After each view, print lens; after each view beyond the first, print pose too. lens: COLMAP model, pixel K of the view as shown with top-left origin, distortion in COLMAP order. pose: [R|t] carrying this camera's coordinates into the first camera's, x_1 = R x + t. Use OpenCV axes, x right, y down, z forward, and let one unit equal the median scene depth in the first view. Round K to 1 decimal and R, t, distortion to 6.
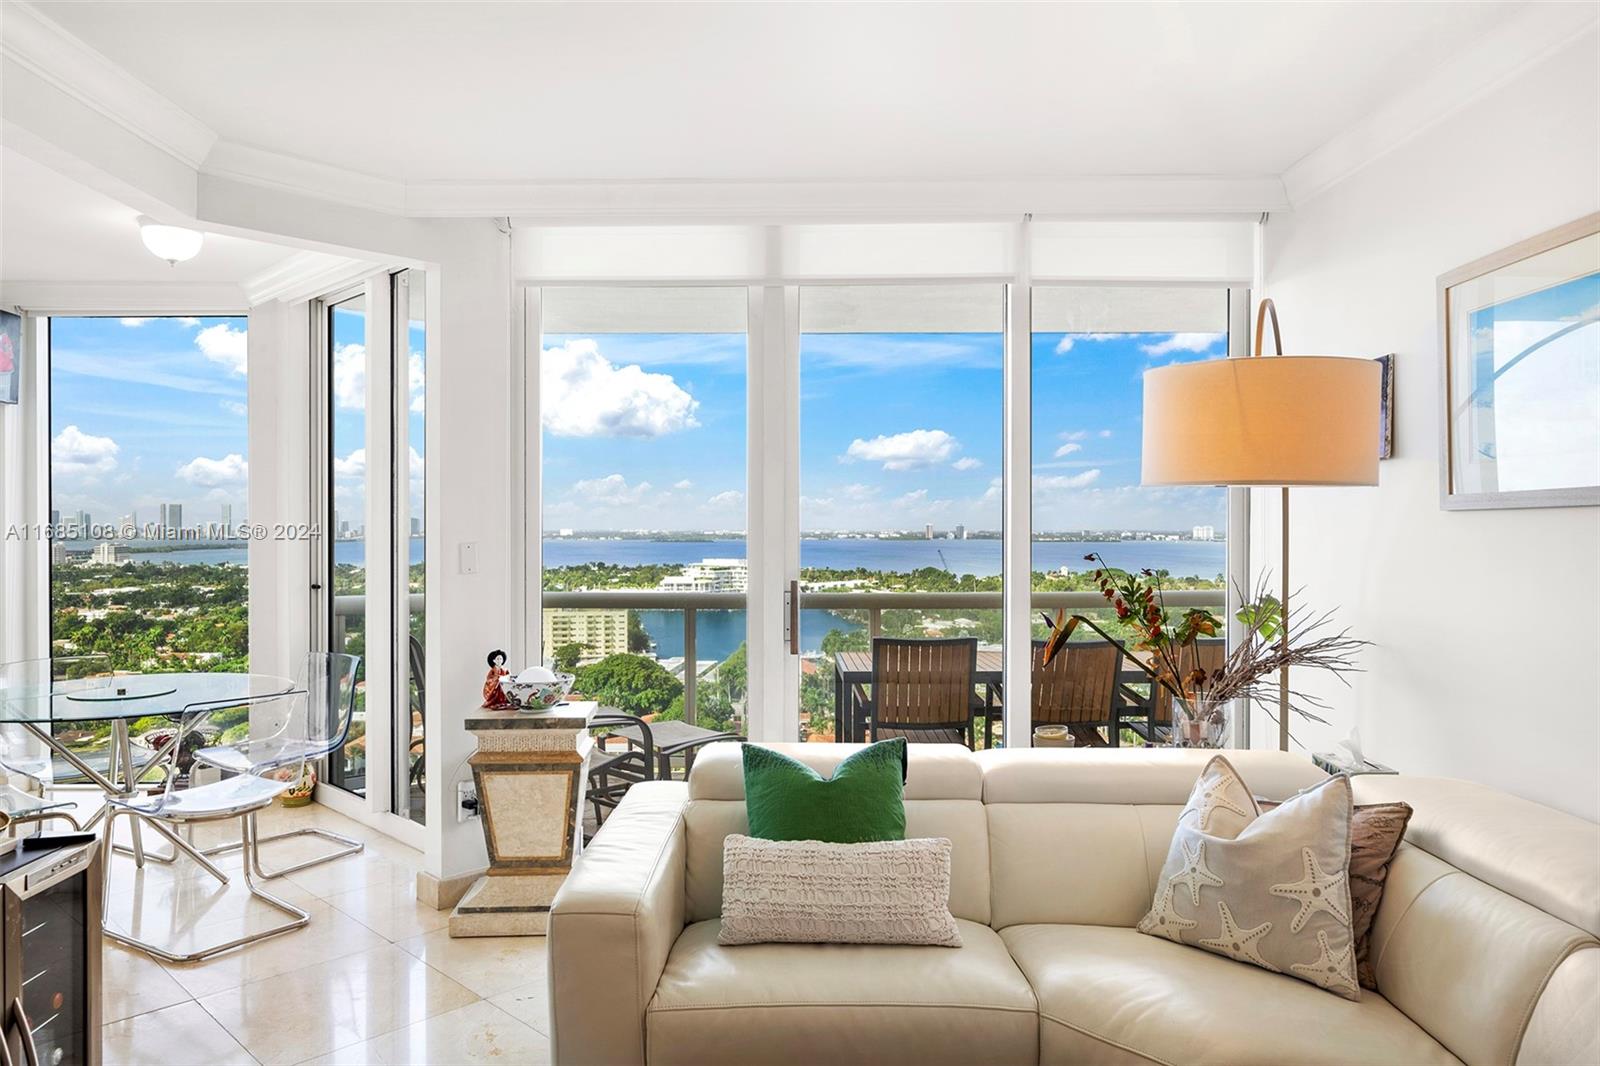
lens RADIAL K [[1073.6, 0, 785.0], [0, 1073.6, 534.8], [0, 0, 1]] dist [0.000415, -0.000105]
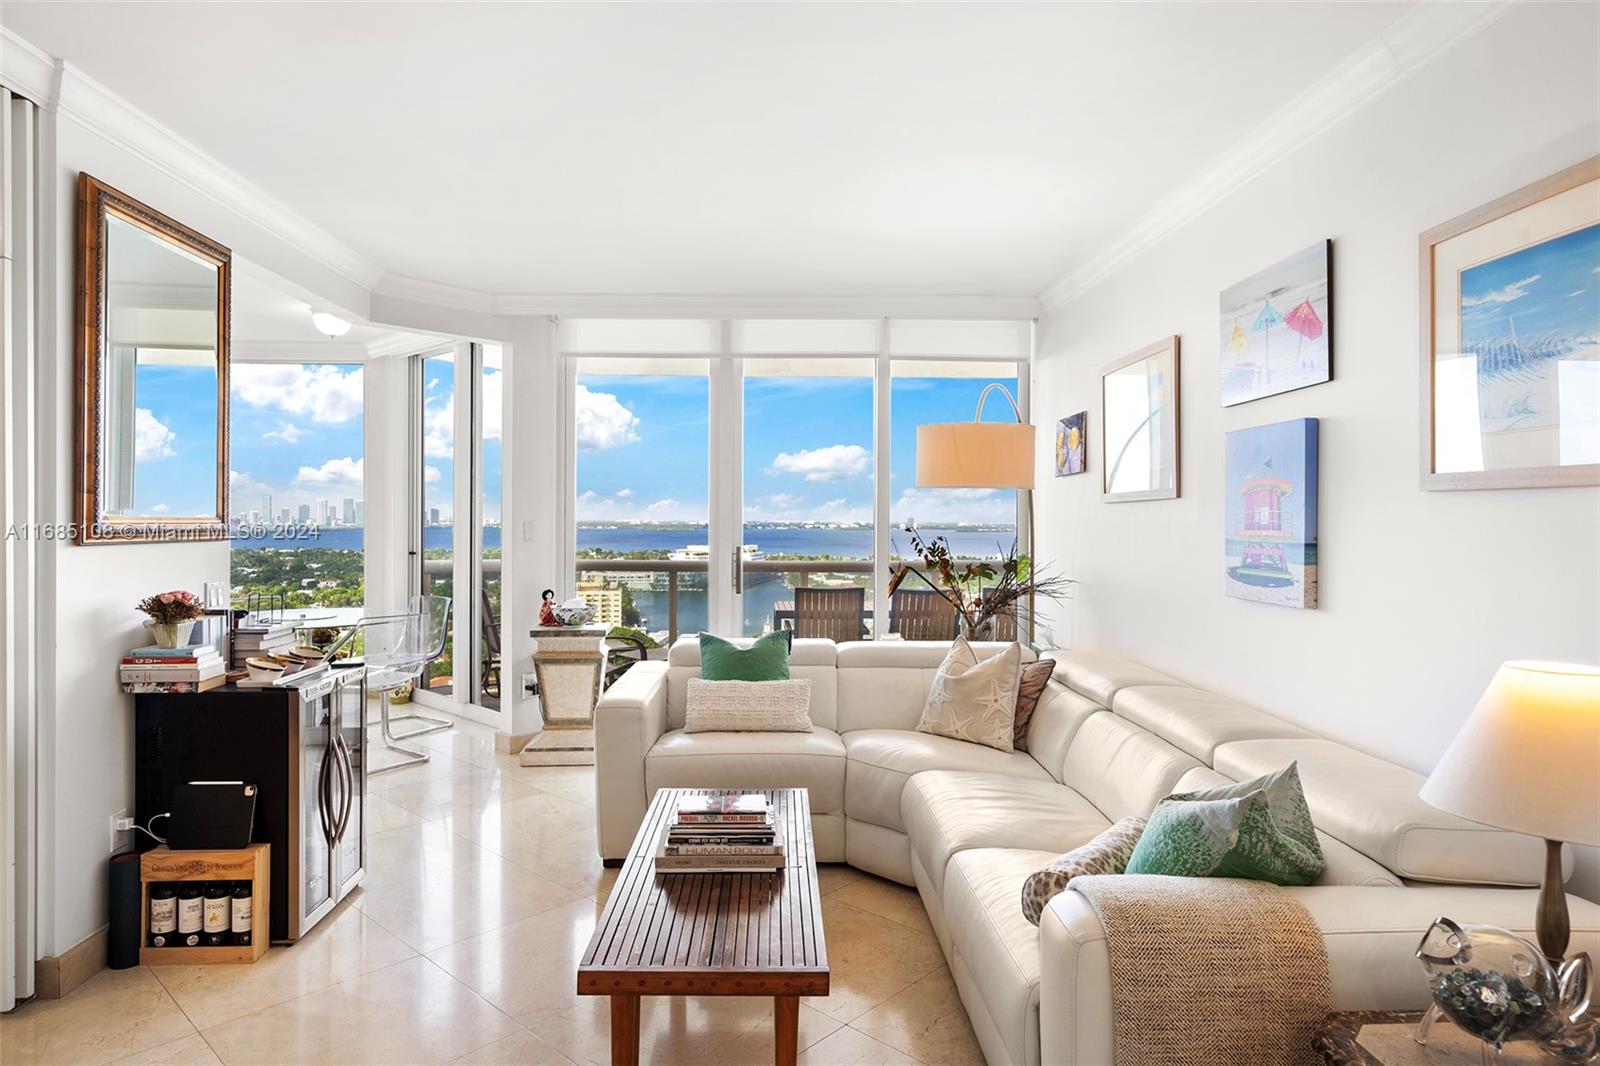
lens RADIAL K [[931.5, 0, 789.5], [0, 931.5, 530.3], [0, 0, 1]] dist [-0.003169, 0.001764]
pose [[0.999465, 0.004411, 0.032400, 0.040385], [-0.004594, 0.999974, 0.005585, 0.011645], [-0.032375, -0.005730, 0.999459, -0.374309]]
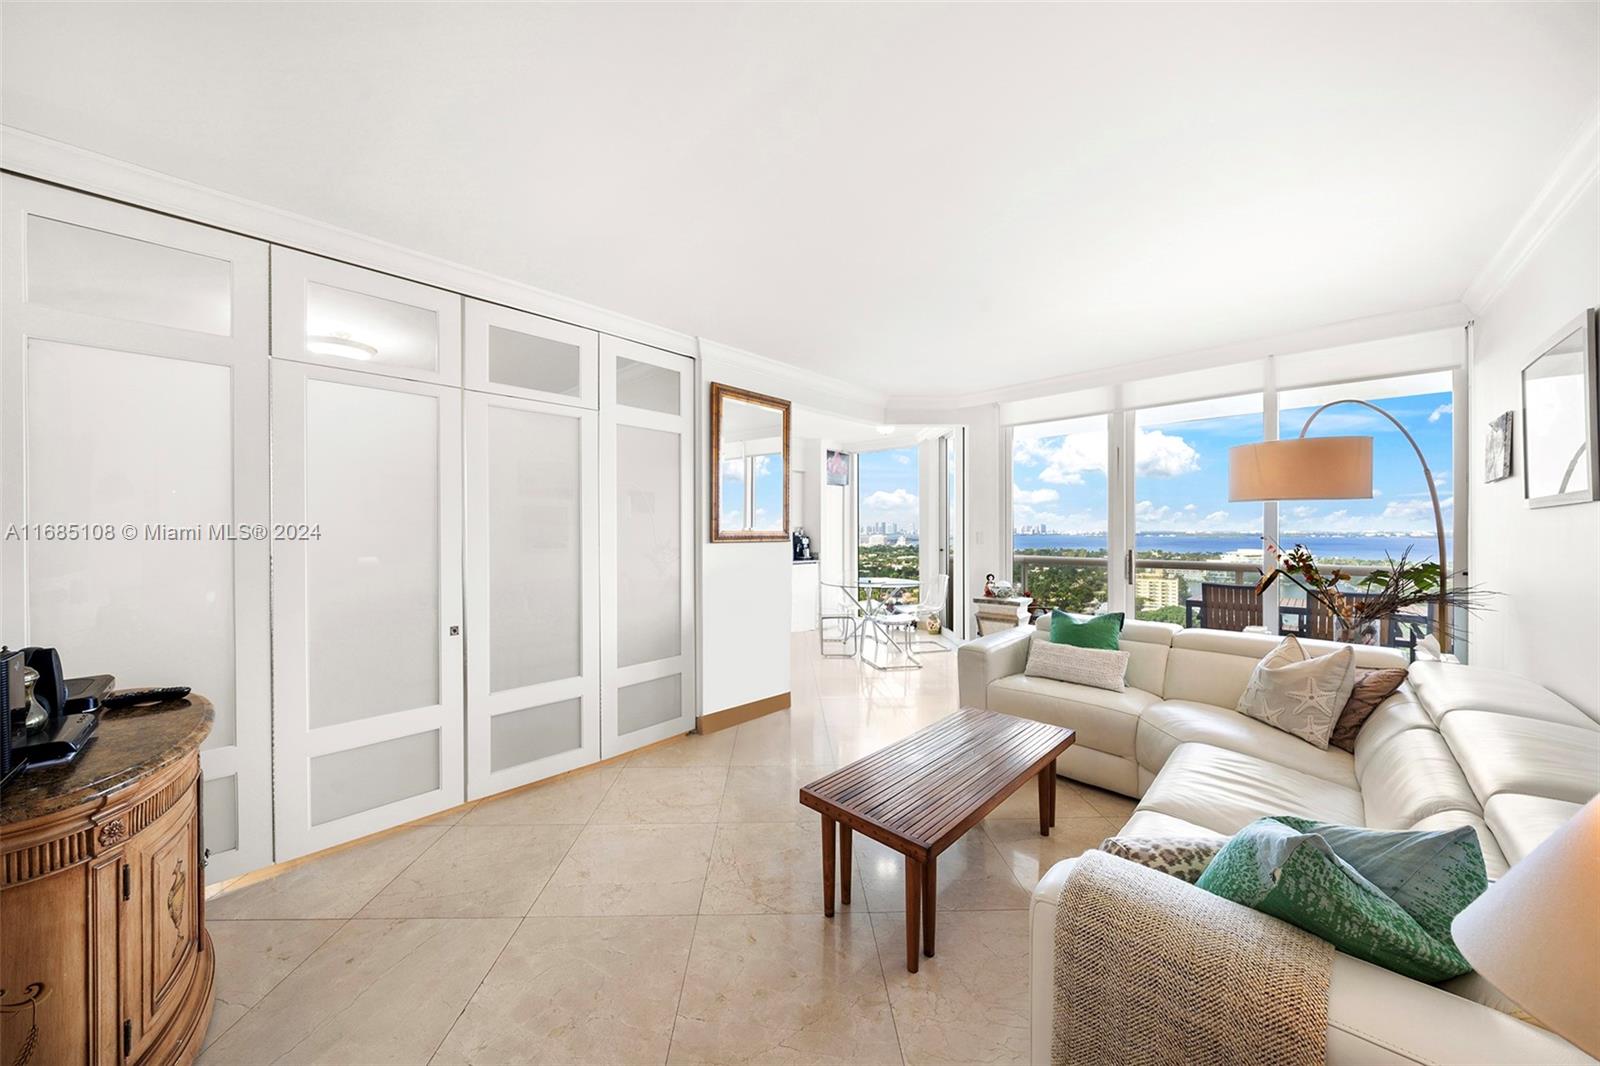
lens RADIAL K [[546.1, 0, 790.6], [0, 546.1, 532.9], [0, 0, 1]] dist [-0.008156, 0.000074]
pose [[0.720213, 0.002502, -0.693749, 0.284228], [-0.002494, 0.999996, 0.001017, 0.010792], [0.693749, 0.000998, 0.720216, -0.251716]]
